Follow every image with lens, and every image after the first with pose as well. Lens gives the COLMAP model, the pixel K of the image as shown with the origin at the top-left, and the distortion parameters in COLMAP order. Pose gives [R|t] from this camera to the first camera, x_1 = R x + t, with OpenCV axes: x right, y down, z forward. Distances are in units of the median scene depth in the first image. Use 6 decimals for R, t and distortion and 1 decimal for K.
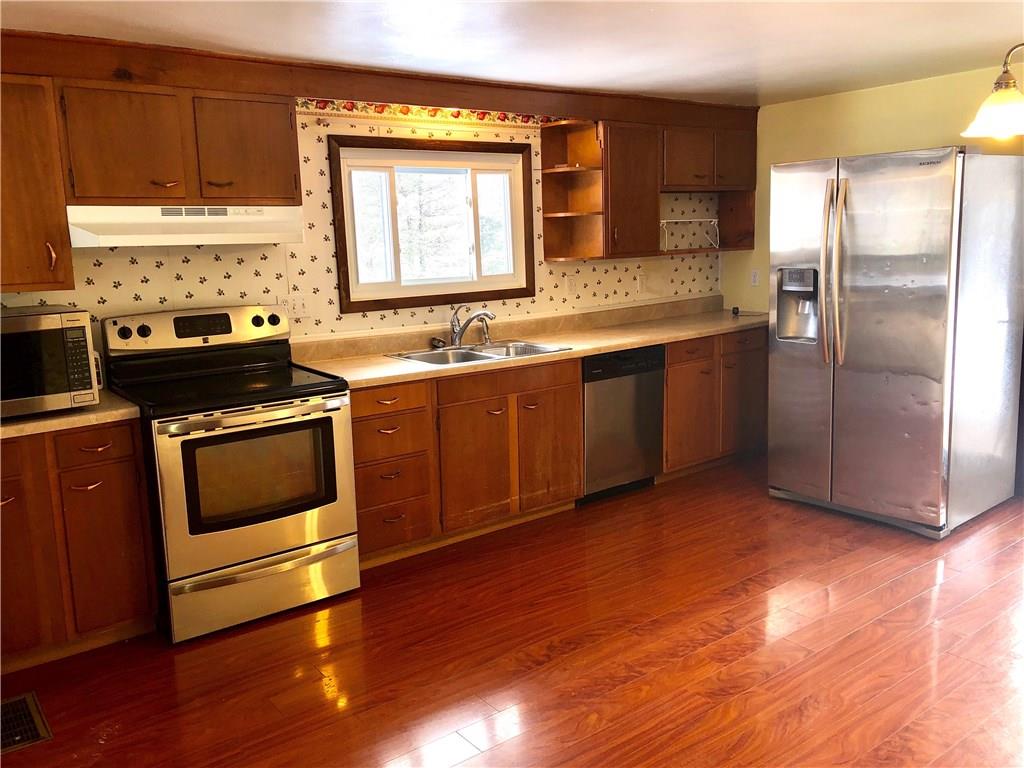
lens RADIAL K [[834.6, 0, 515.5], [0, 834.6, 378.5], [0, 0, 1]] dist [0.034448, -0.030690]
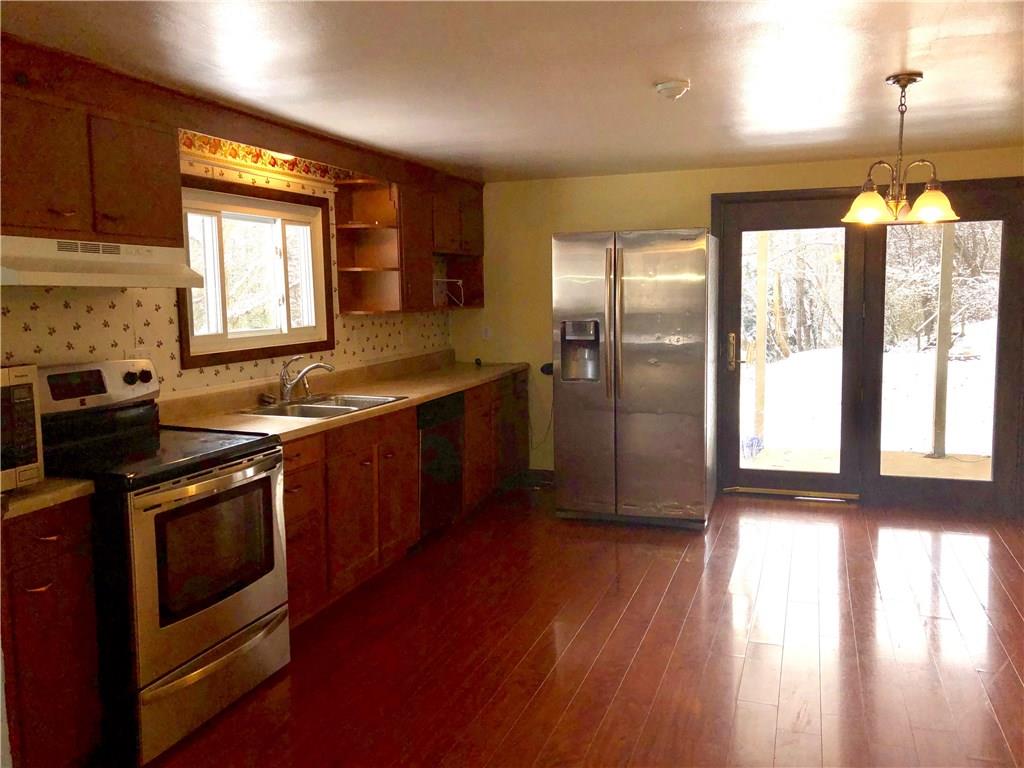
lens RADIAL K [[834.6, 0, 518.7], [0, 834.6, 381.8], [0, 0, 1]] dist [0.034448, -0.030690]
pose [[0.838097, -0.036718, 0.544283, -0.367064], [0.076202, 0.995830, -0.050157, 0.007287], [-0.540172, 0.083513, 0.837401, 0.054983]]
